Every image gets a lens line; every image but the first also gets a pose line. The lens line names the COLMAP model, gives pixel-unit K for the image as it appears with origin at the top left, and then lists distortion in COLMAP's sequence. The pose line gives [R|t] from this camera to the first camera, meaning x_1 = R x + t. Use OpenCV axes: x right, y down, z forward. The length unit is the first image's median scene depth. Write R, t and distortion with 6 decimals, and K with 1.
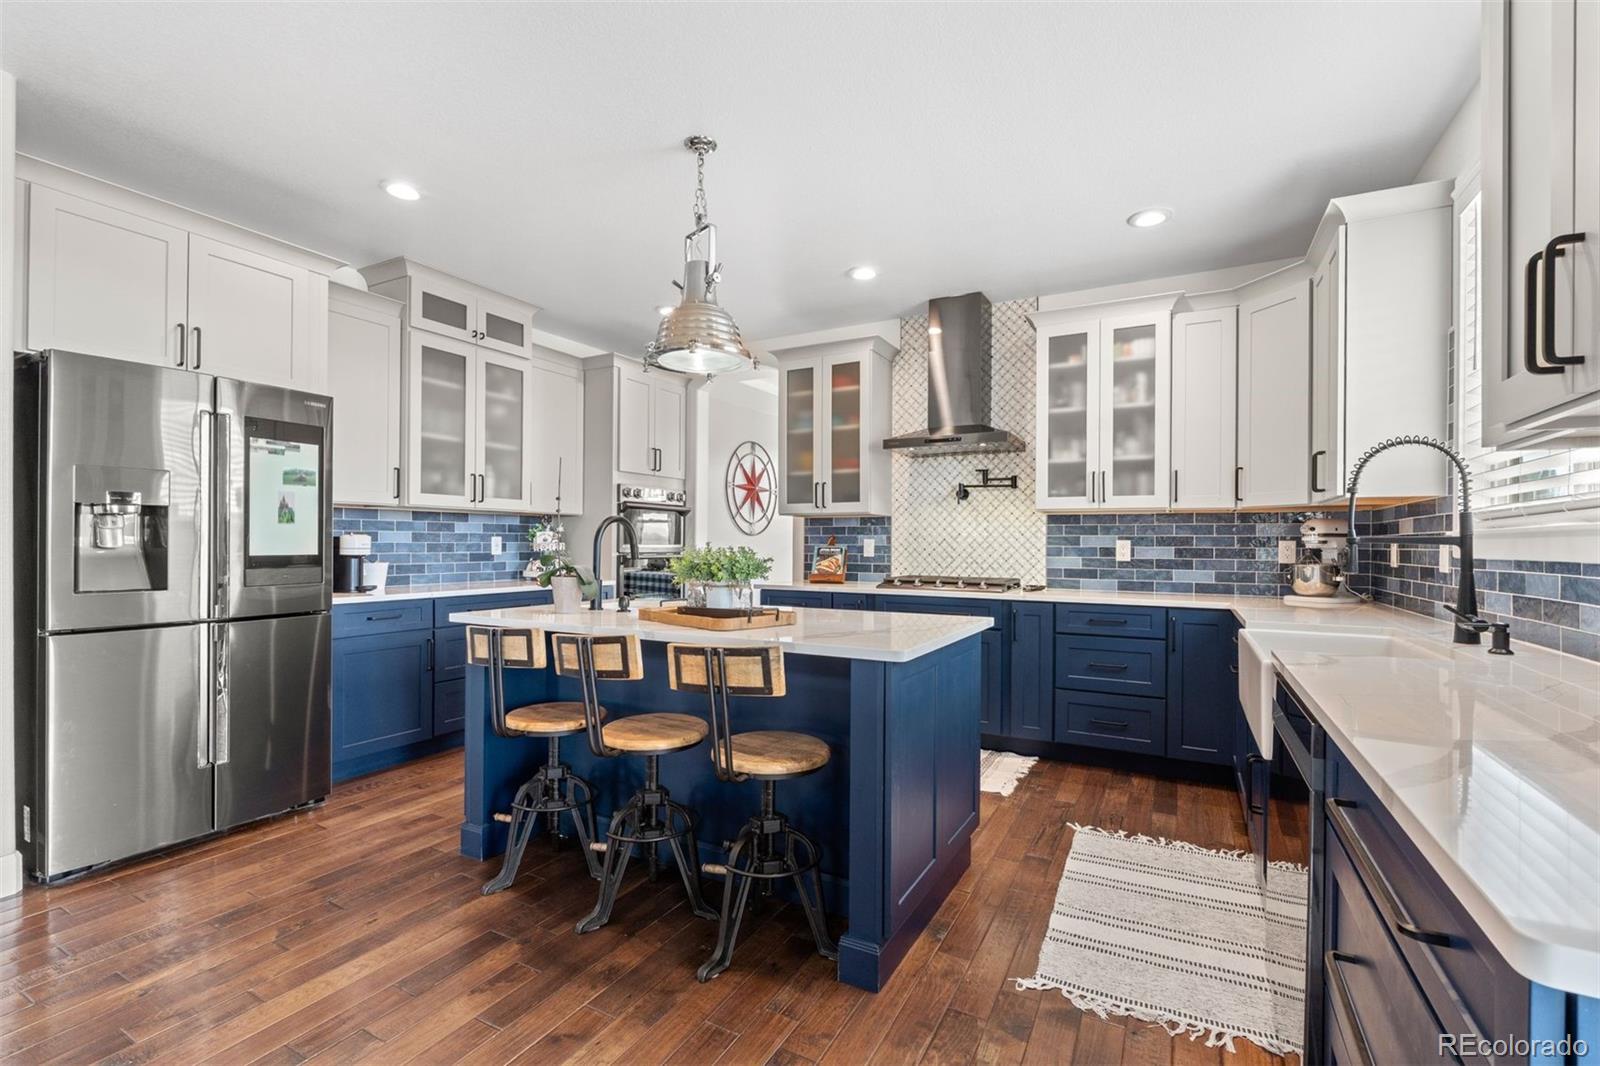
lens RADIAL K [[710.0, 0, 803.1], [0, 710.0, 523.0], [0, 0, 1]] dist [-0.001075, -0.000001]
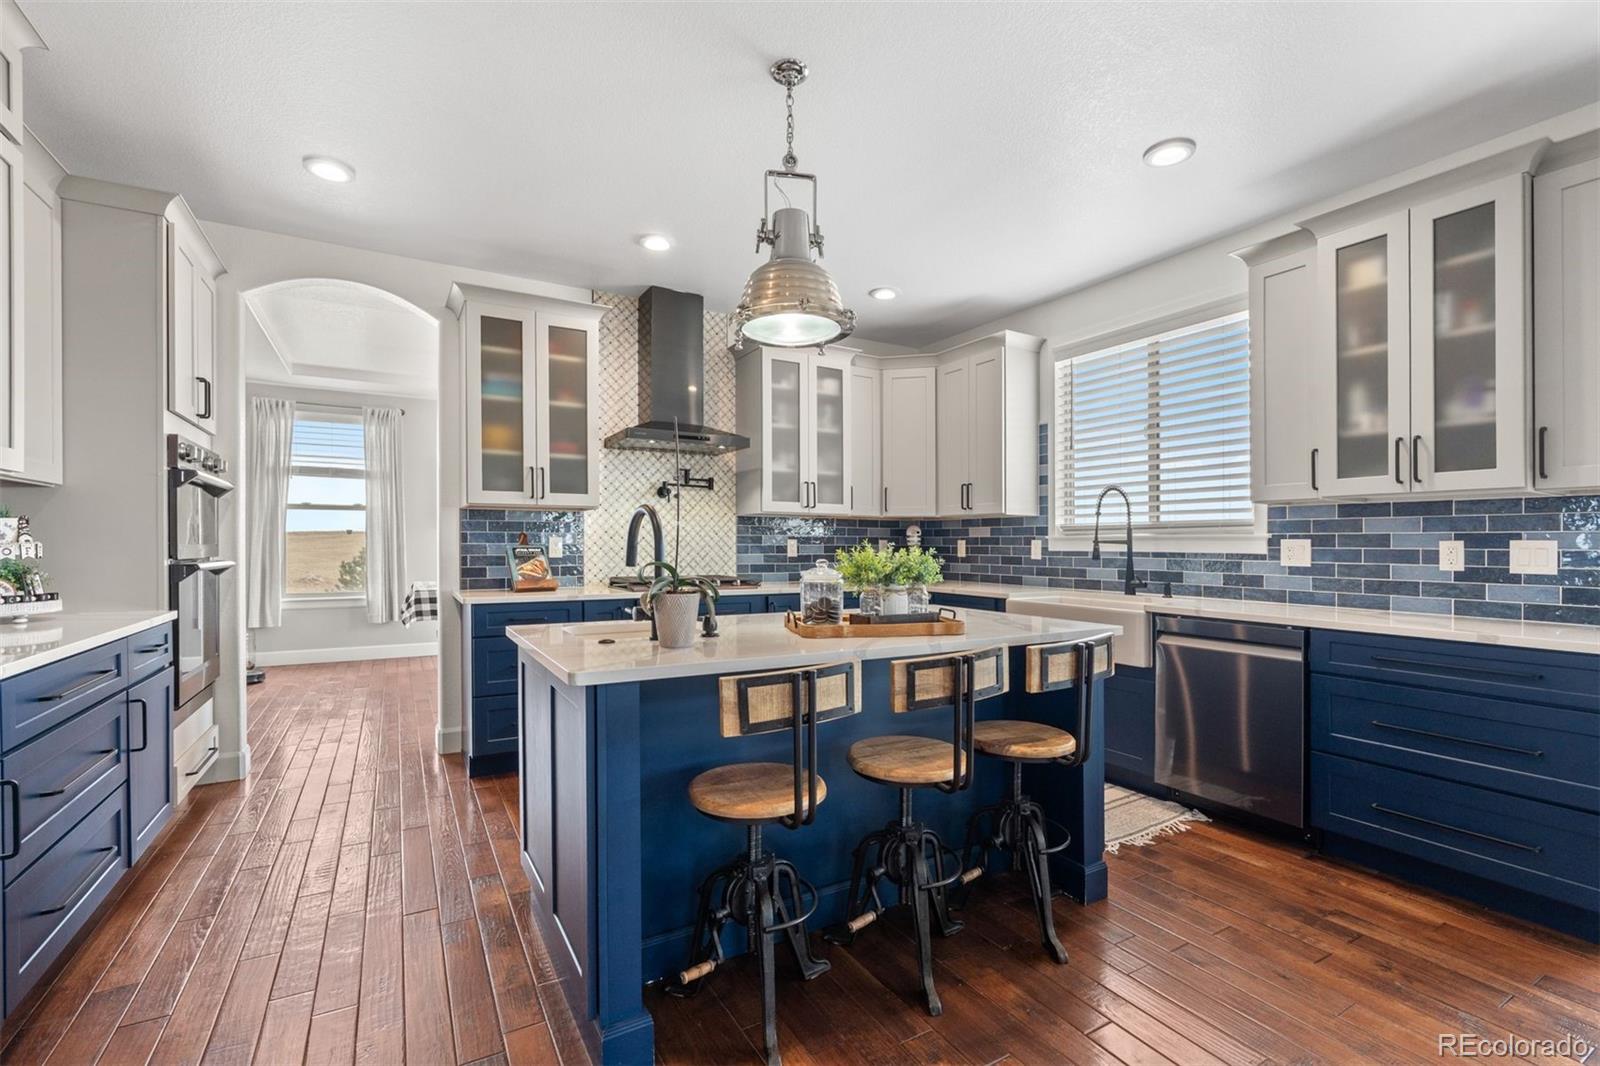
lens RADIAL K [[710.0, 0, 803.1], [0, 710.0, 523.0], [0, 0, 1]] dist [-0.001075, -0.000001]
pose [[0.525089, 0.019876, 0.850815, -0.523395], [-0.026501, 0.999624, -0.006996, 0.004159], [-0.850634, -0.018874, 0.525419, 0.325503]]
